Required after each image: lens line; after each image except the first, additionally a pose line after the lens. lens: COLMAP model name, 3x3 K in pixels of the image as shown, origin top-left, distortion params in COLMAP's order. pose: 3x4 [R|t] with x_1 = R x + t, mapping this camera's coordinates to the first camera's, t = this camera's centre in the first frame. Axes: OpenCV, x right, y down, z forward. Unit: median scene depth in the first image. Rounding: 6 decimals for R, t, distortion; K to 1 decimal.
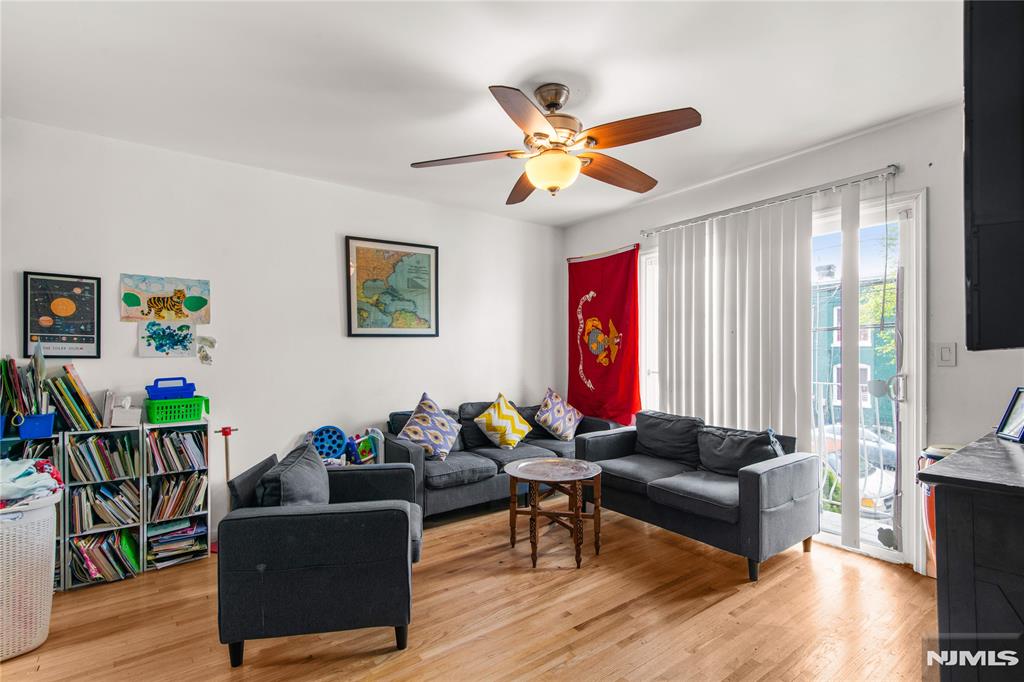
lens RADIAL K [[478.4, 0, 510.9], [0, 478.4, 347.2], [0, 0, 1]] dist [0.007293, -0.000433]
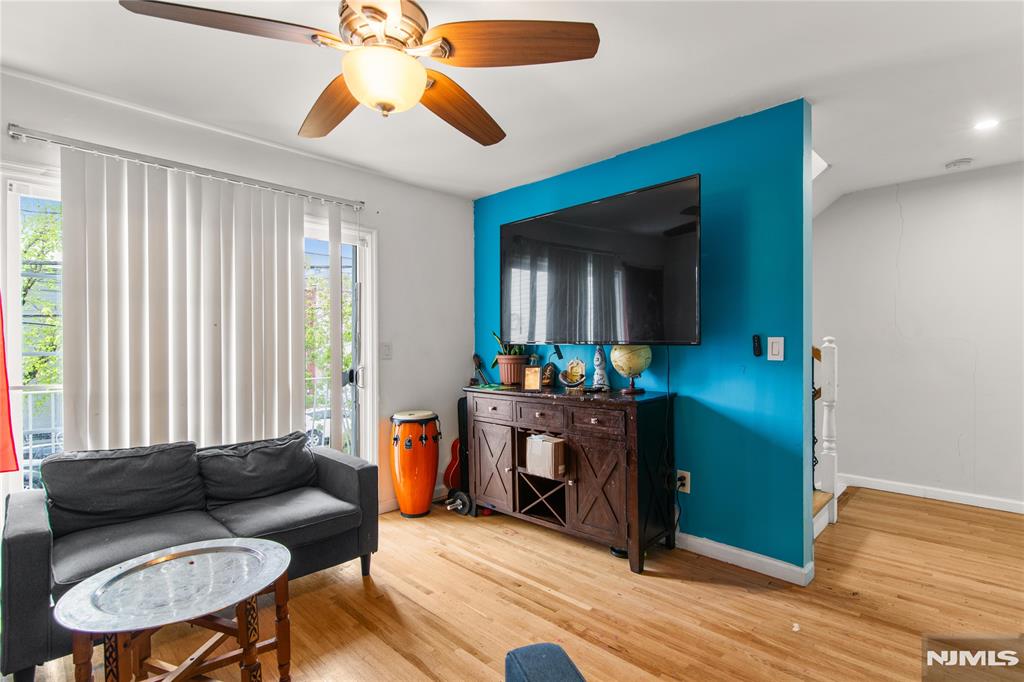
lens RADIAL K [[489.9, 0, 512.0], [0, 489.9, 341.0], [0, 0, 1]] dist [0.001291, -0.000037]
pose [[-0.166633, 0.016582, 0.985880, -0.483434], [-0.003586, 0.999842, -0.017423, 0.008601], [-0.986012, -0.006439, -0.166547, 0.734143]]
